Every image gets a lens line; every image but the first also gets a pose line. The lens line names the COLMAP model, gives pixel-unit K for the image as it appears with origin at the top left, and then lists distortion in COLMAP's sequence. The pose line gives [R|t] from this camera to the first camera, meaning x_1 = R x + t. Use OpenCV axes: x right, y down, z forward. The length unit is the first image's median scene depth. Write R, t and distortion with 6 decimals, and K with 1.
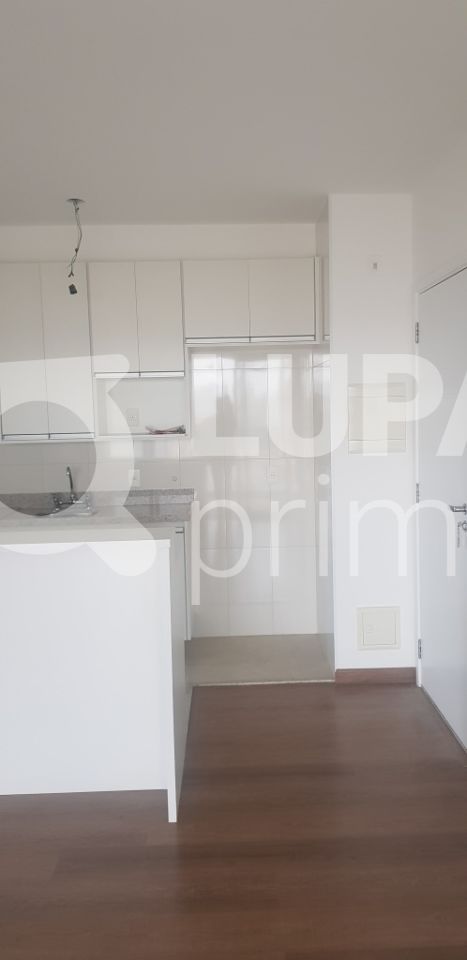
lens RADIAL K [[820.7, 0, 251.7], [0, 820.7, 488.5], [0, 0, 1]] dist [0.075252, -0.071119]
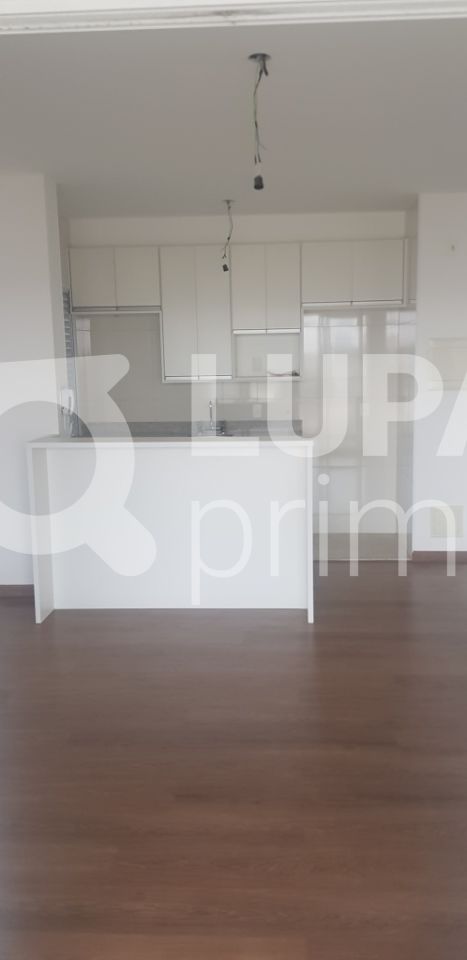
lens RADIAL K [[820.7, 0, 231.1], [0, 820.7, 485.0], [0, 0, 1]] dist [0.075252, -0.071119]
pose [[0.995399, 0.020786, -0.093537, -0.064600], [-0.016623, 0.998846, 0.045063, 0.050712], [0.094366, -0.043300, 0.994595, -0.331639]]
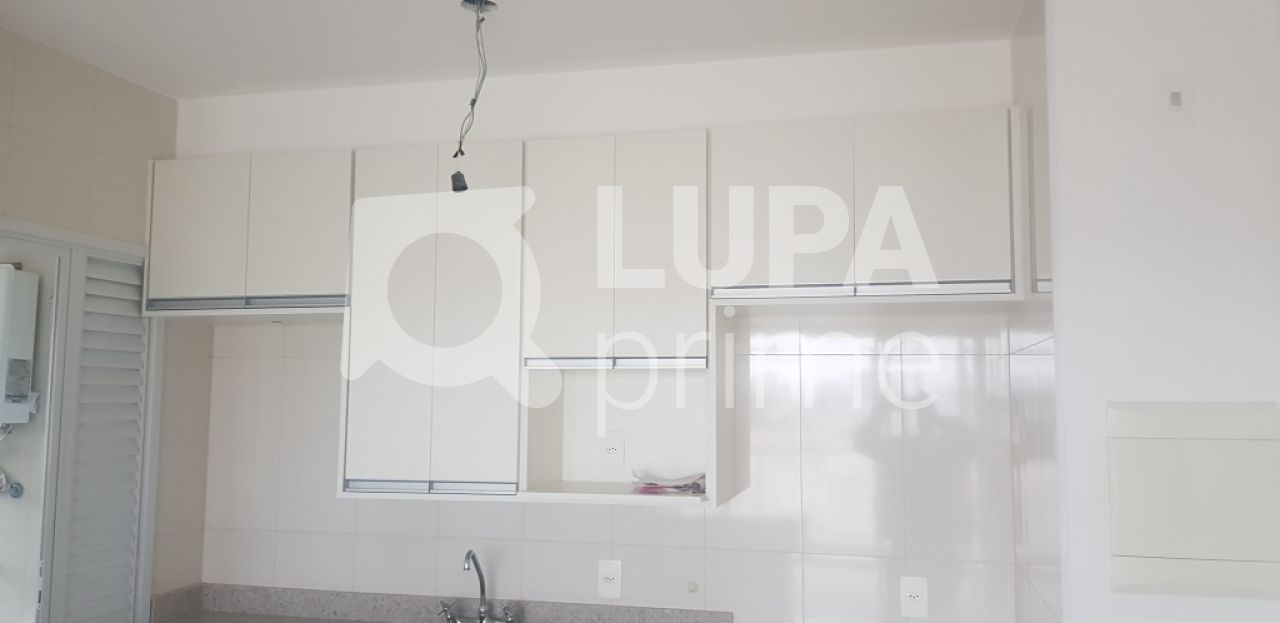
lens RADIAL K [[1094.2, 0, 617.0], [0, 1094.2, 312.4], [0, 0, 1]] dist [0.075252, -0.071119]
pose [[0.961574, 0.005969, -0.274480, 0.036573], [-0.055251, 0.983516, -0.172170, -0.059418], [0.268928, 0.180720, 0.946054, 0.403448]]
